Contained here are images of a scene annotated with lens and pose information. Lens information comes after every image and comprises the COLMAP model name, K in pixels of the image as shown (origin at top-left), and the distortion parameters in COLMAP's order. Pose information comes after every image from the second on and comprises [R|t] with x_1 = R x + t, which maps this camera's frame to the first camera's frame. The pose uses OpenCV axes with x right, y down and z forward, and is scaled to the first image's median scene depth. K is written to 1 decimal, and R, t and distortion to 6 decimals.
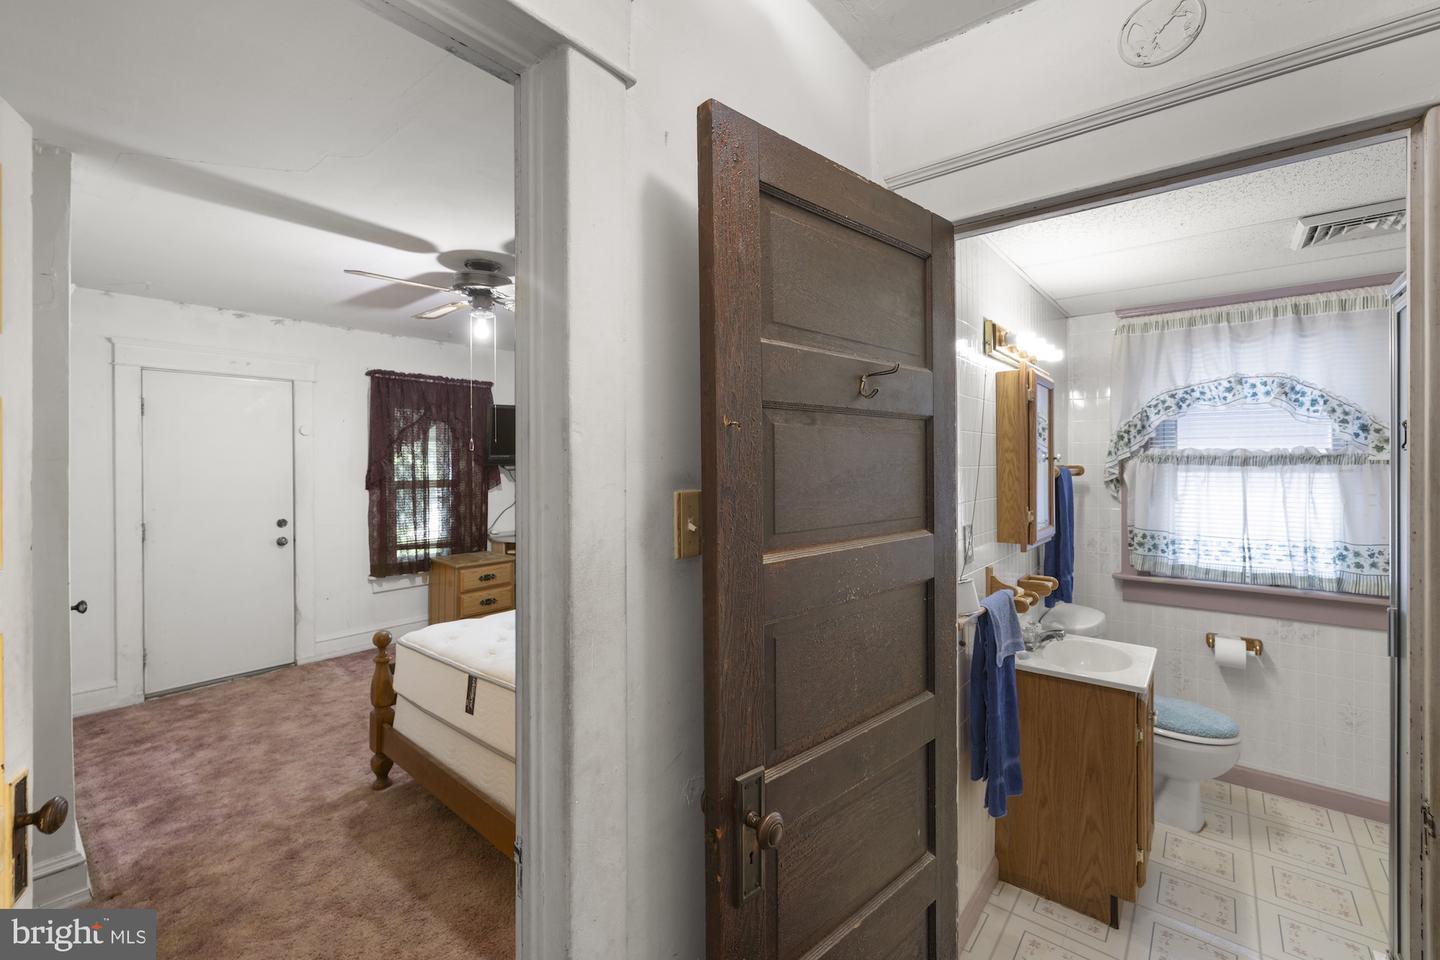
lens RADIAL K [[612.1, 0, 710.2], [0, 612.1, 465.1], [0, 0, 1]] dist [0.000584, 0.000394]
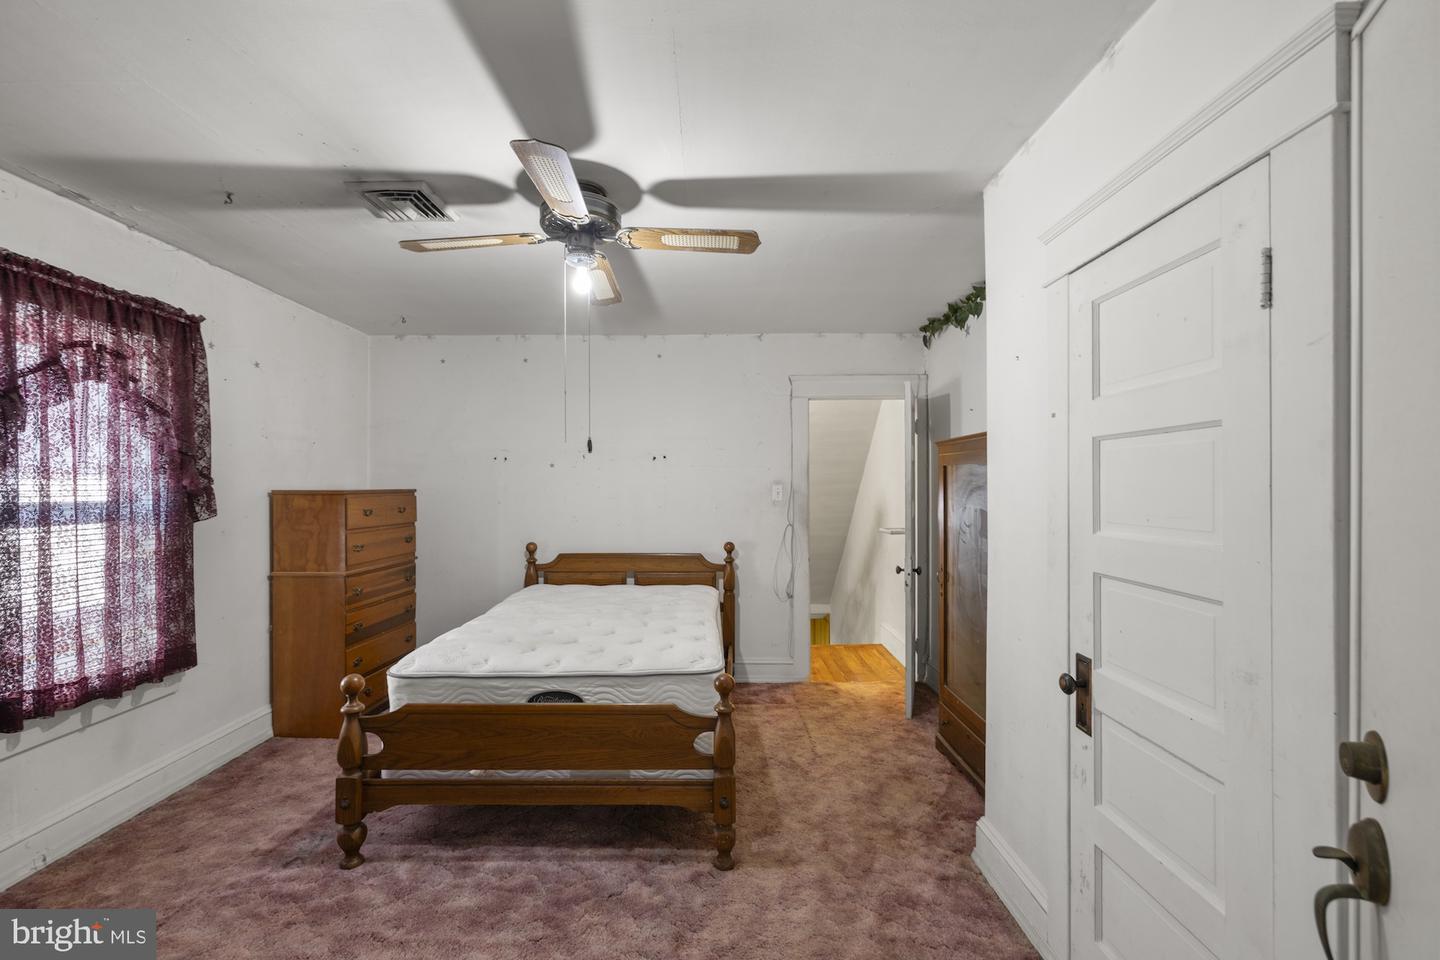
lens RADIAL K [[612.1, 0, 710.7], [0, 612.1, 493.5], [0, 0, 1]] dist [0.000584, 0.000394]
pose [[-0.632085, -0.005775, 0.774878, -0.844578], [0.009886, 0.999831, 0.015517, 0.011364], [-0.774836, 0.017469, -0.631921, 1.108985]]
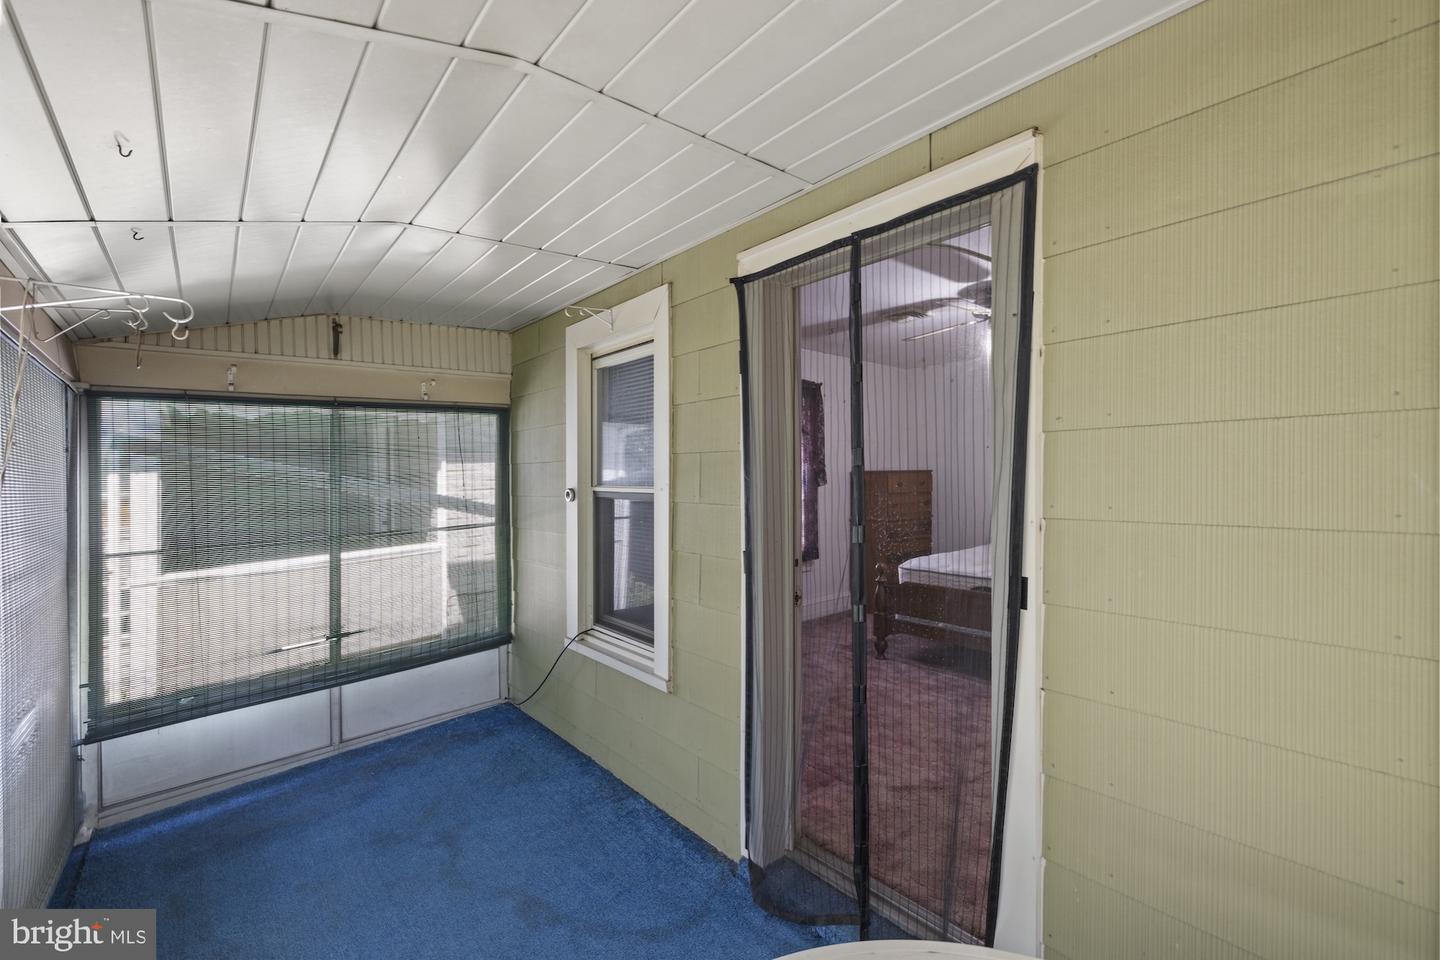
lens RADIAL K [[612.1, 0, 715.3], [0, 612.1, 481.5], [0, 0, 1]] dist [0.000584, 0.000394]
pose [[0.177487, -0.007895, 0.984091, -1.390329], [0.017608, 0.999833, 0.004845, 0.028465], [-0.983966, 0.016468, 0.177596, 1.107353]]
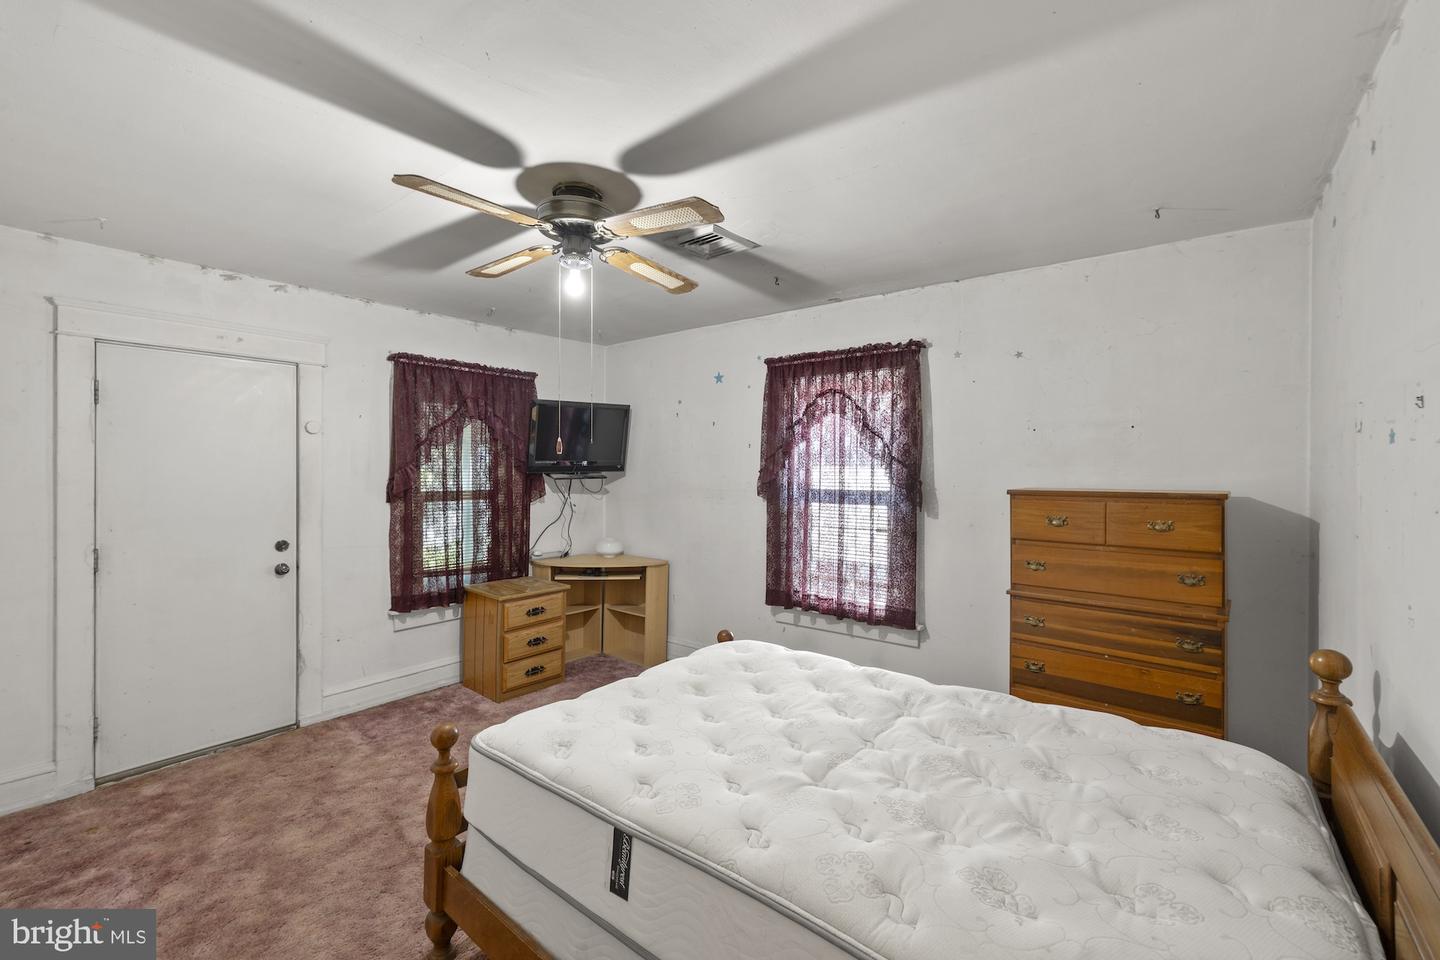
lens RADIAL K [[612.1, 0, 714.4], [0, 612.1, 471.7], [0, 0, 1]] dist [0.000584, 0.000394]
pose [[0.999809, 0.007809, 0.017915, -0.184155], [-0.007783, 0.999969, -0.001514, -0.002947], [-0.017926, 0.001375, 0.999838, 0.237212]]
